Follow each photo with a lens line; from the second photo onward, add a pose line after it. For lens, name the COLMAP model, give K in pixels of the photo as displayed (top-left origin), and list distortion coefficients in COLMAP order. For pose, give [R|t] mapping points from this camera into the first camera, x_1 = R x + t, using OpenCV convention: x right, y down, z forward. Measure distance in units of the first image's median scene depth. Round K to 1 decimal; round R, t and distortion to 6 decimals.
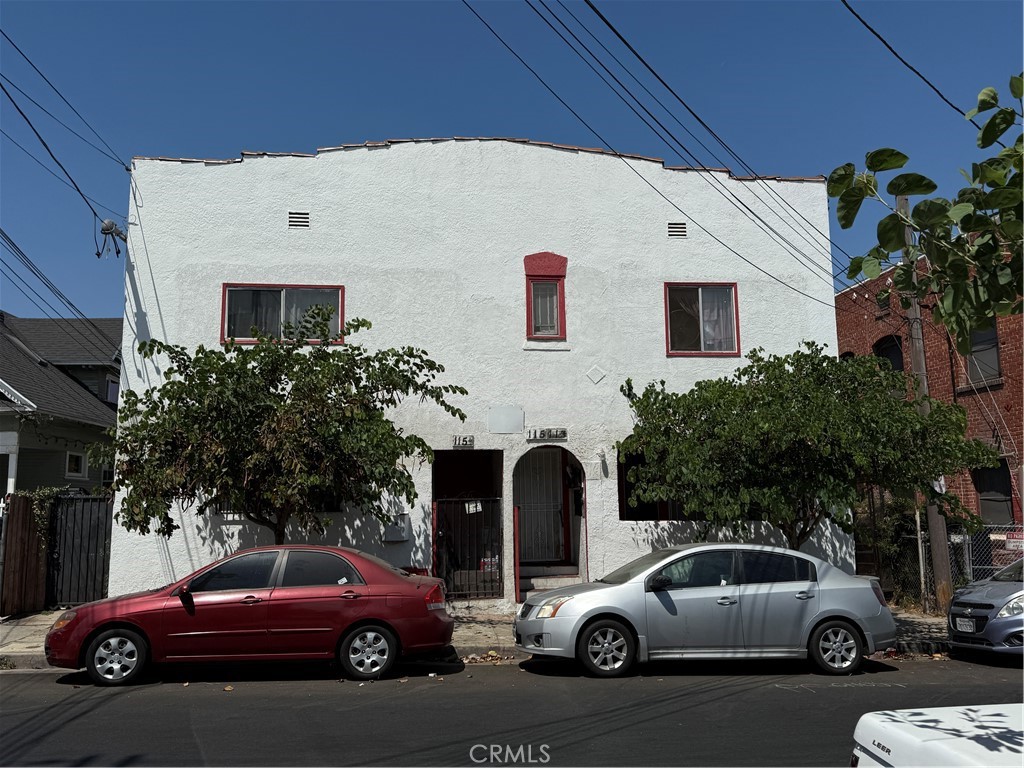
lens RADIAL K [[824.3, 0, 519.4], [0, 824.3, 380.8], [0, 0, 1]] dist [0.060860, -0.080542]
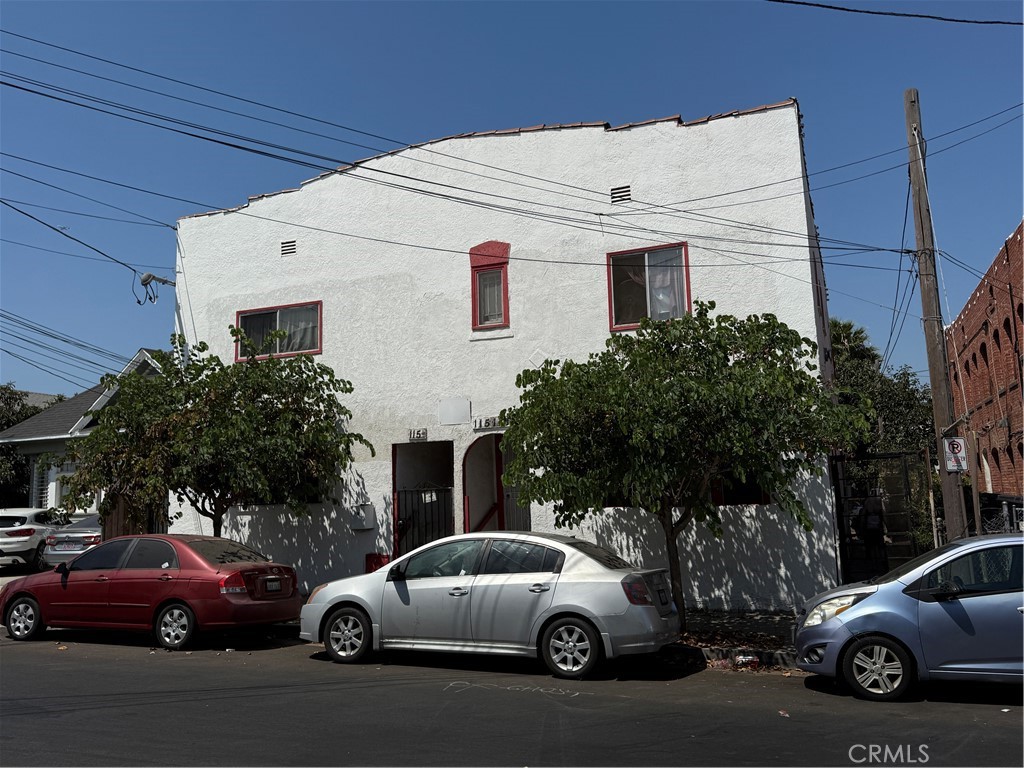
lens RADIAL K [[824.3, 0, 540.0], [0, 824.3, 369.9], [0, 0, 1]] dist [0.060860, -0.080542]
pose [[0.888532, -0.086039, -0.450675, 0.547250], [0.086669, 0.996050, -0.019284, 0.025305], [0.450554, -0.021925, 0.892480, 0.135440]]
